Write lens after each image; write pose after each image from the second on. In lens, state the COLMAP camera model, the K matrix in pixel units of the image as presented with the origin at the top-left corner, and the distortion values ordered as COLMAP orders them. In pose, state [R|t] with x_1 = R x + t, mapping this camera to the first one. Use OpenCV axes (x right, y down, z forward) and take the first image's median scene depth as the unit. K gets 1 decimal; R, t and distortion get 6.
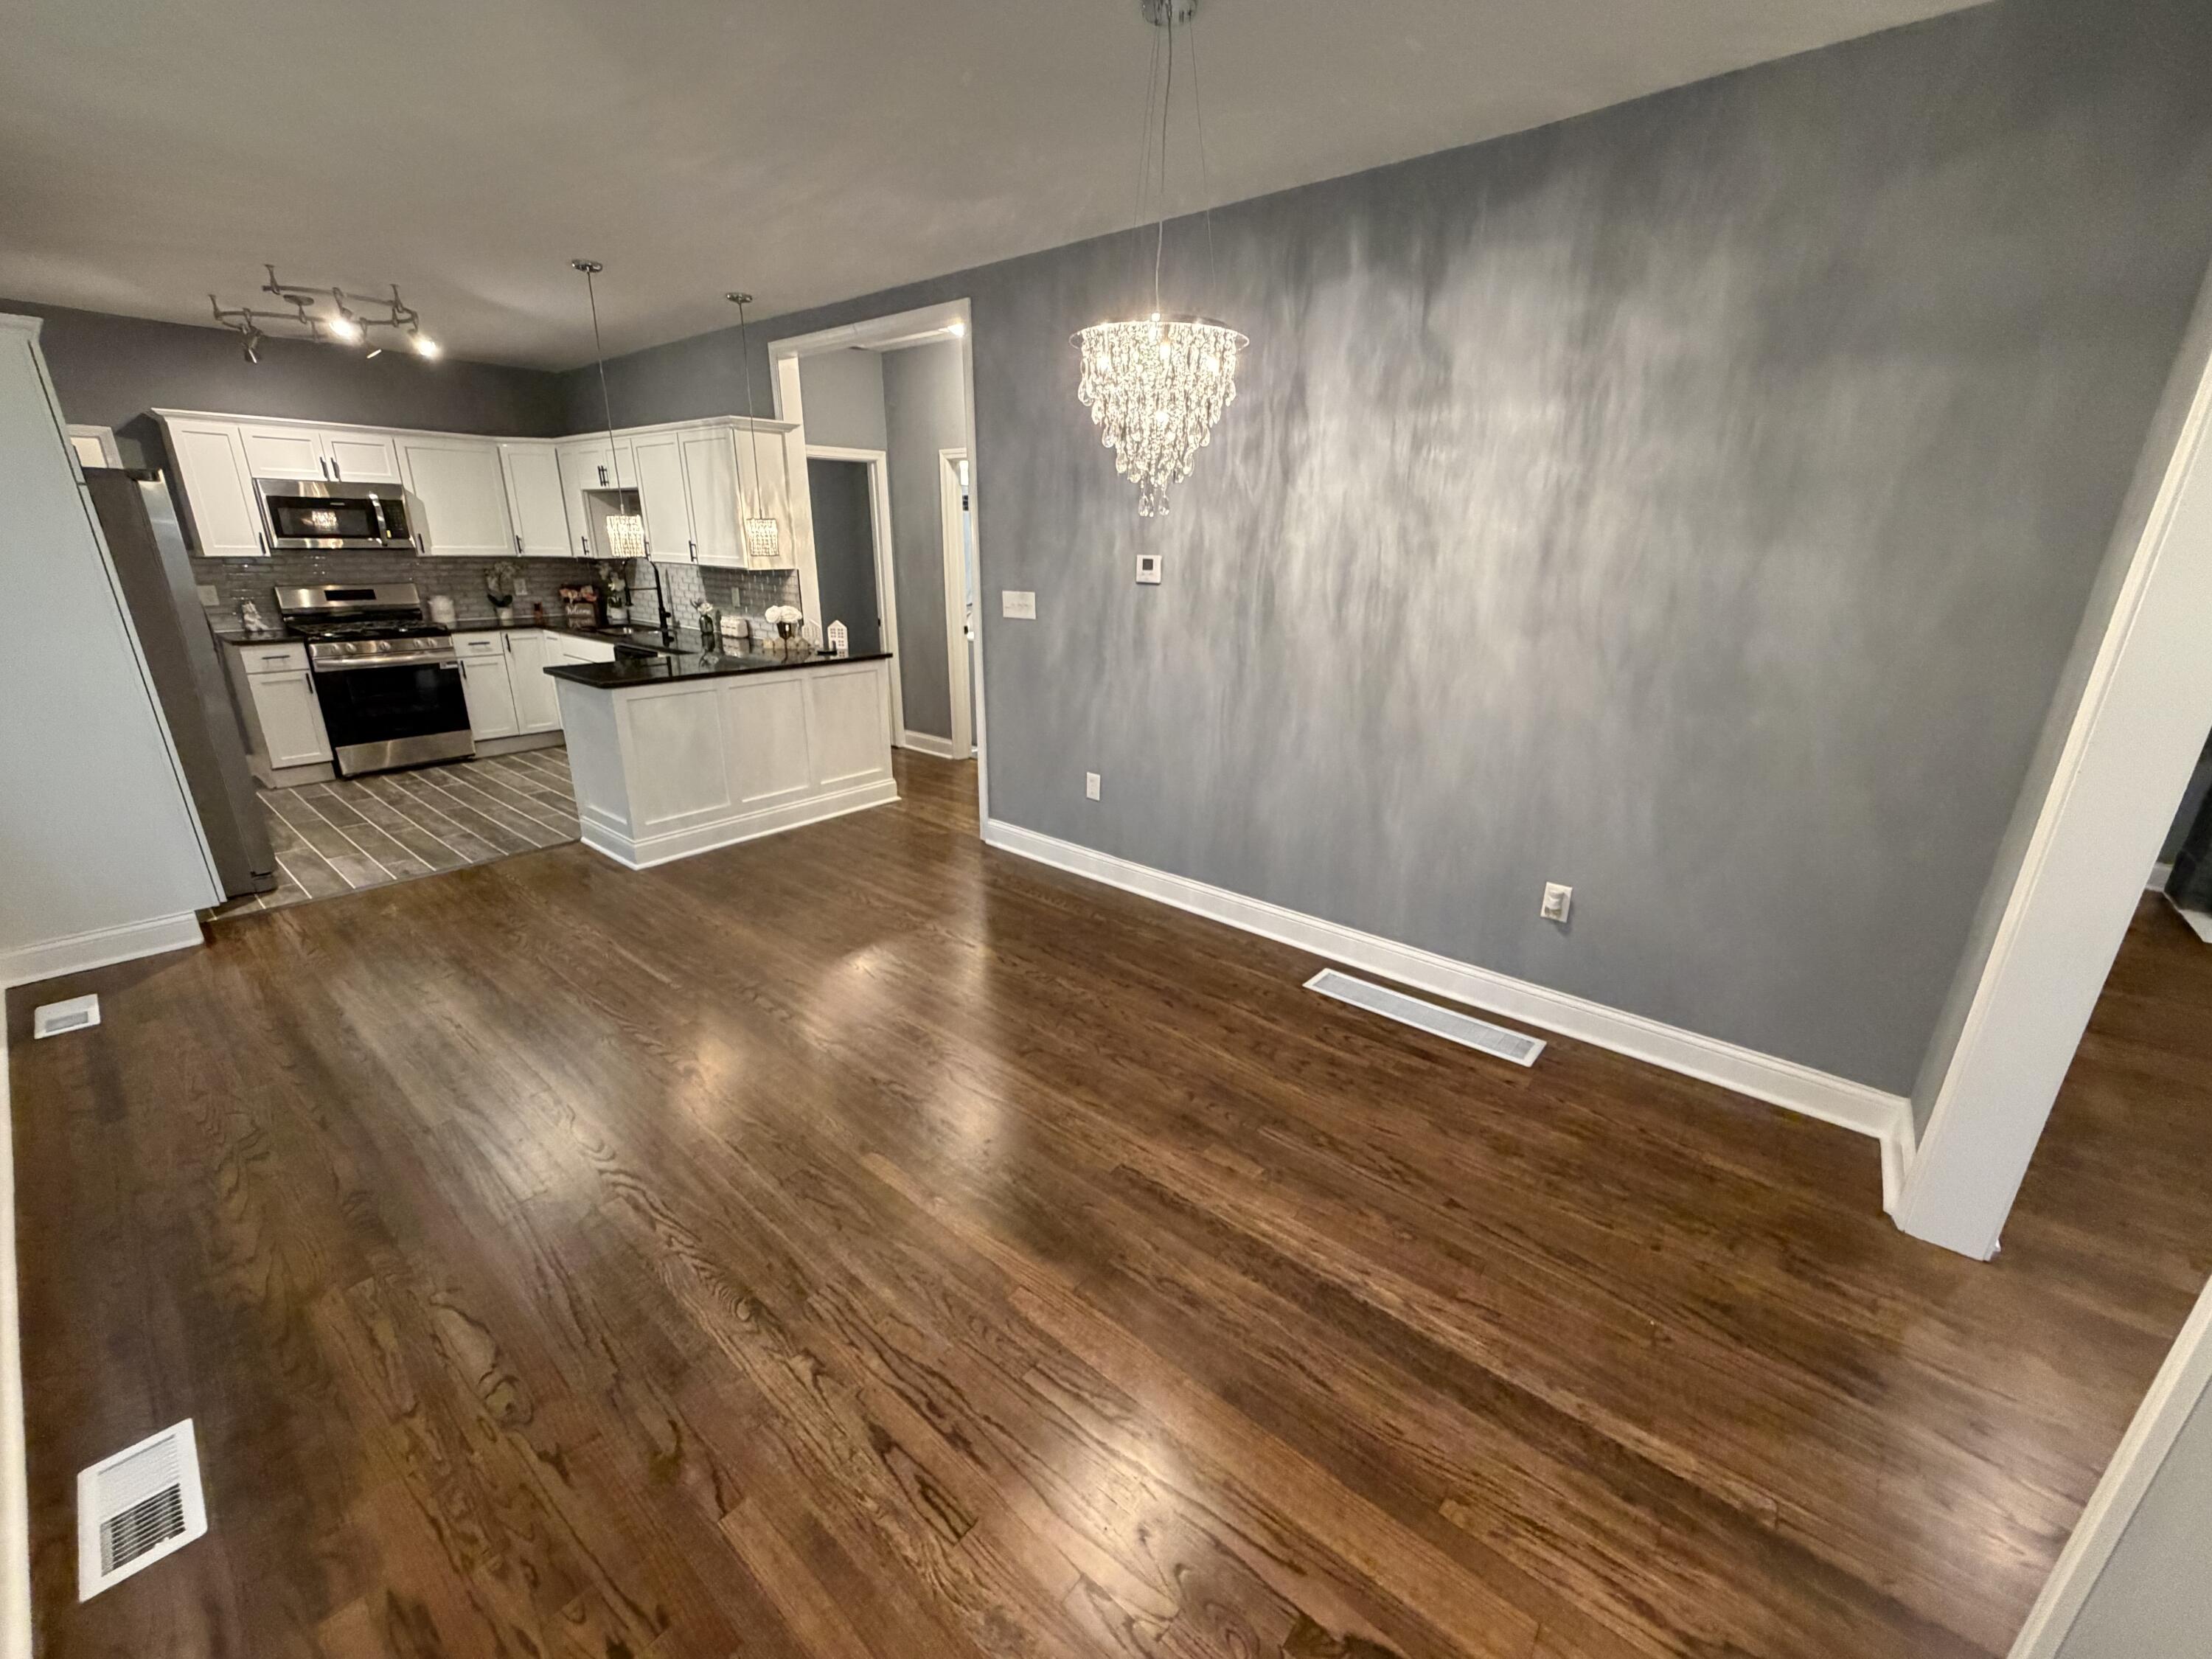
lens RADIAL K [[885.8, 0, 1099.3], [0, 885.8, 831.3], [0, 0, 1]] dist [0.001596, -0.000797]
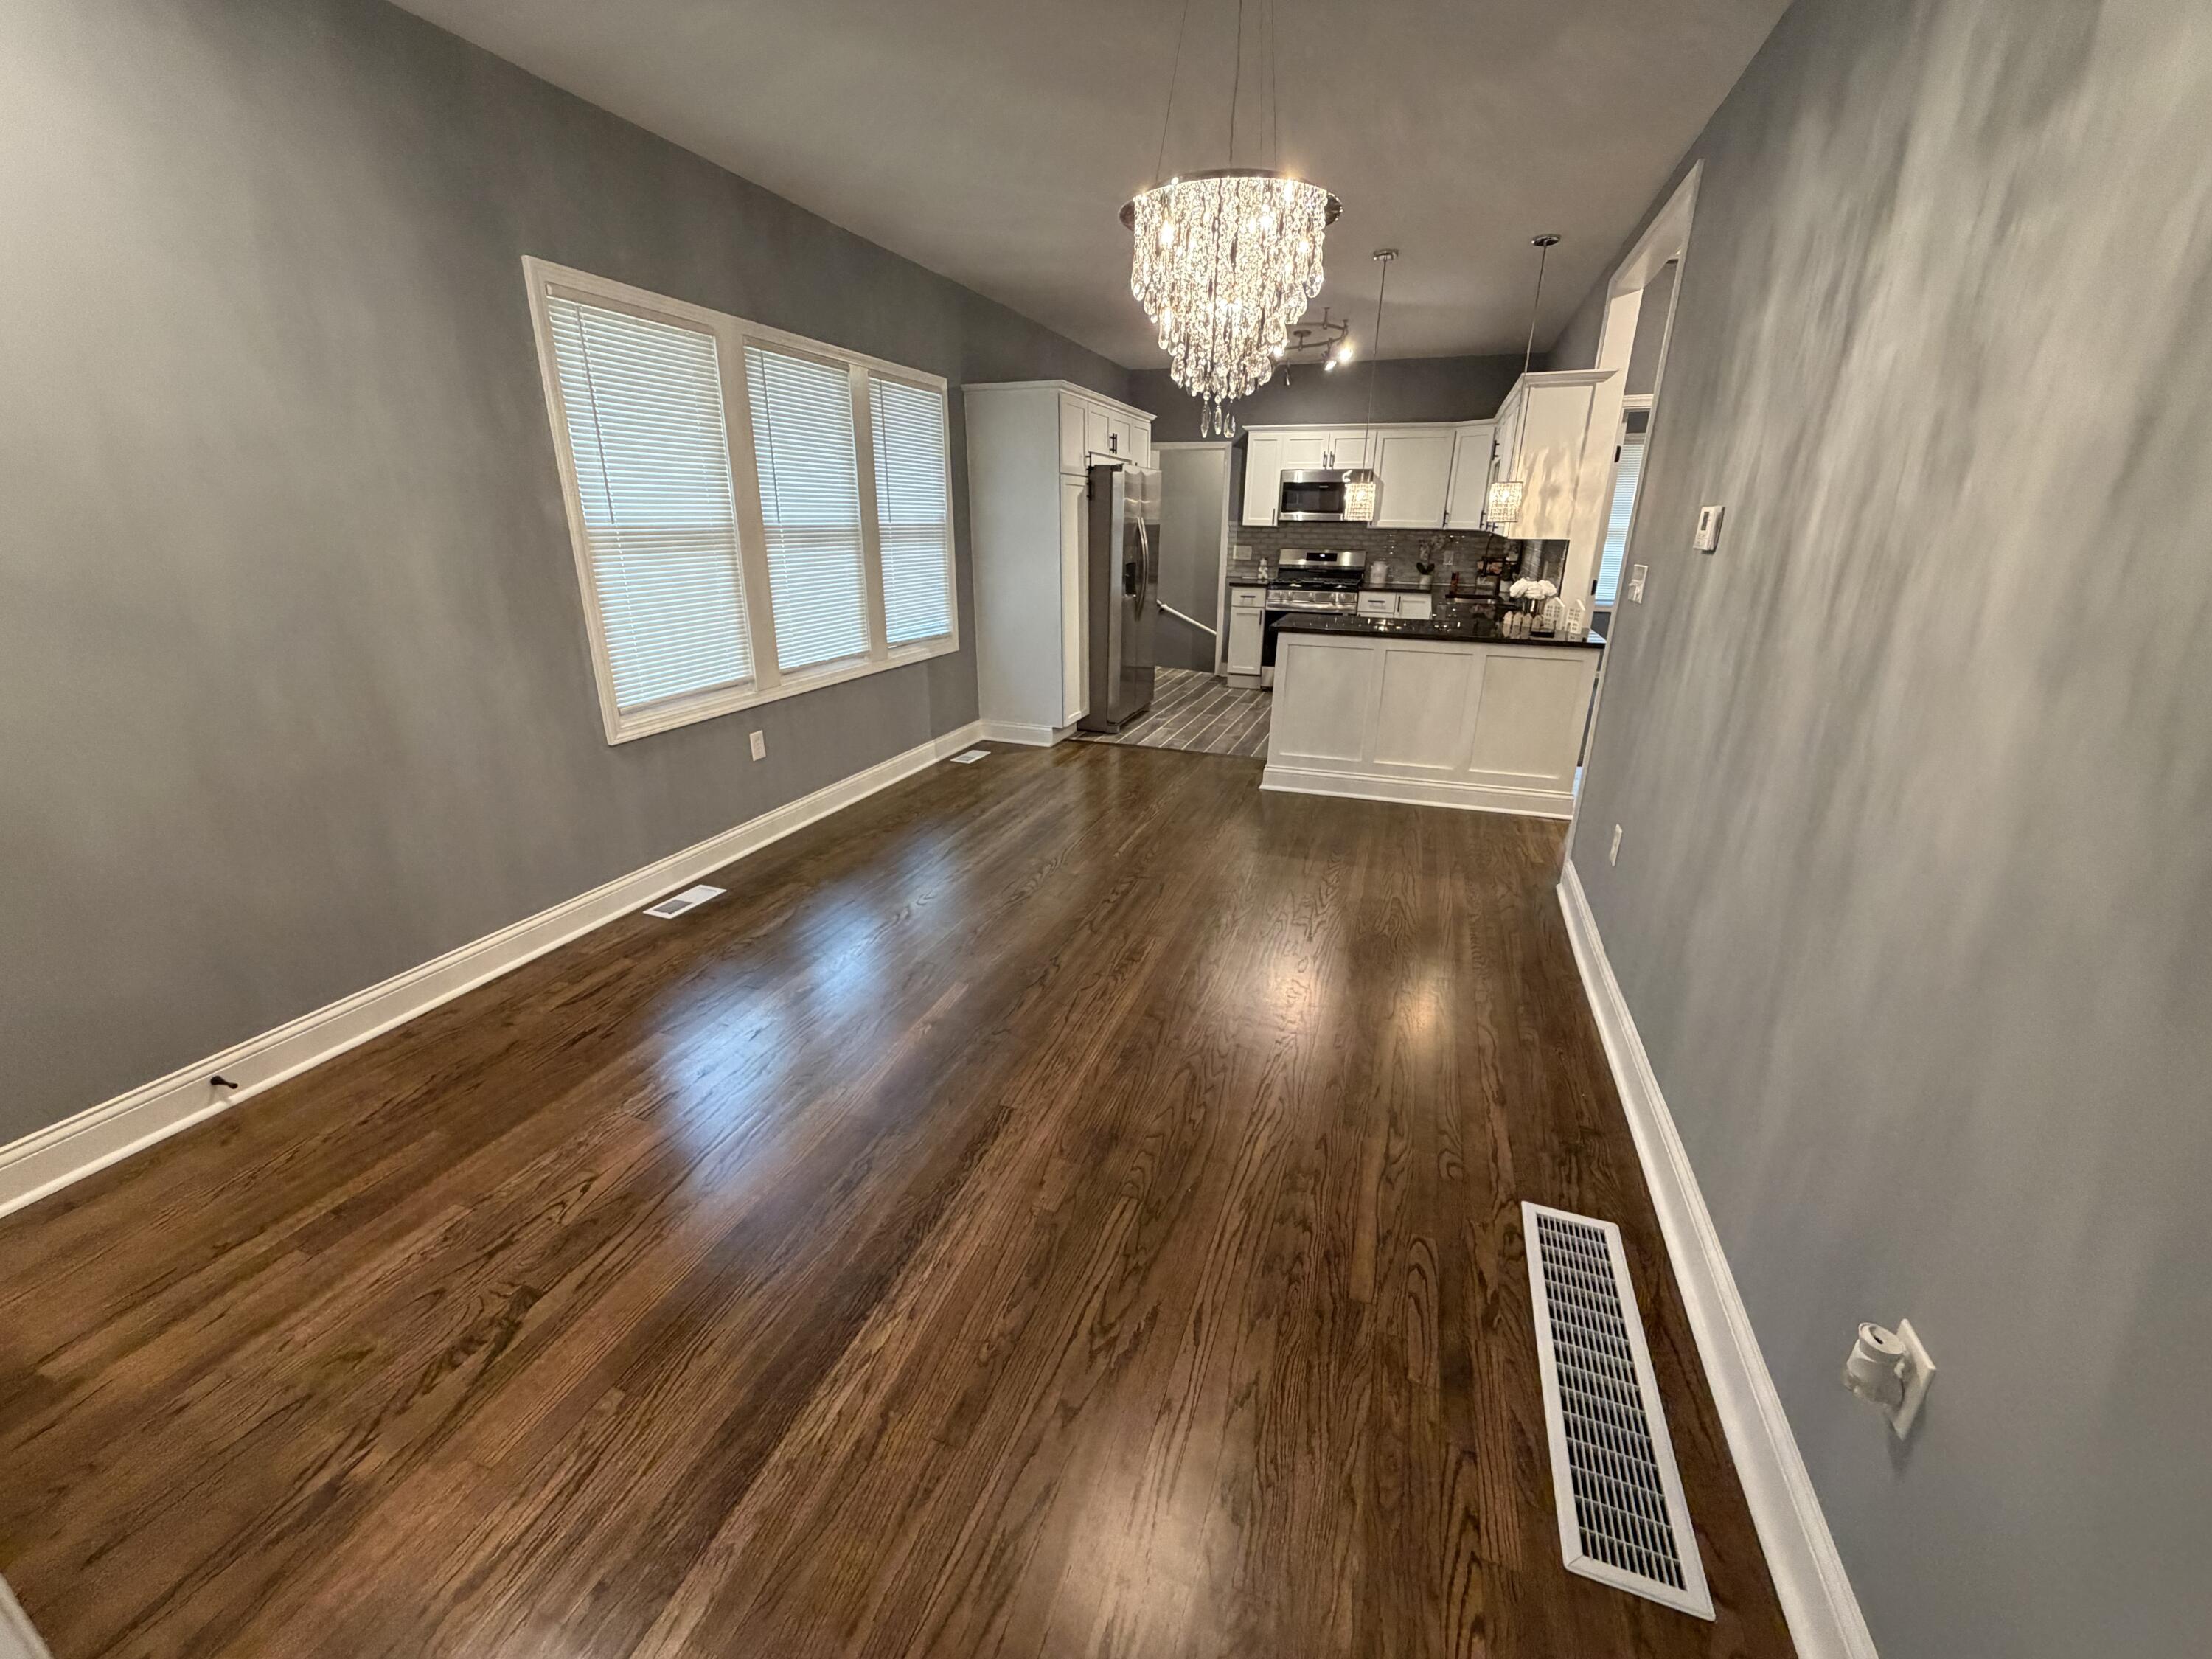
lens RADIAL K [[885.8, 0, 1105.0], [0, 885.8, 835.8], [0, 0, 1]] dist [0.001596, -0.000797]
pose [[0.346009, 0.310093, -0.885506, 0.701512], [-0.301180, 0.930564, 0.208186, -0.121057], [0.888577, 0.194662, 0.415377, 0.514106]]
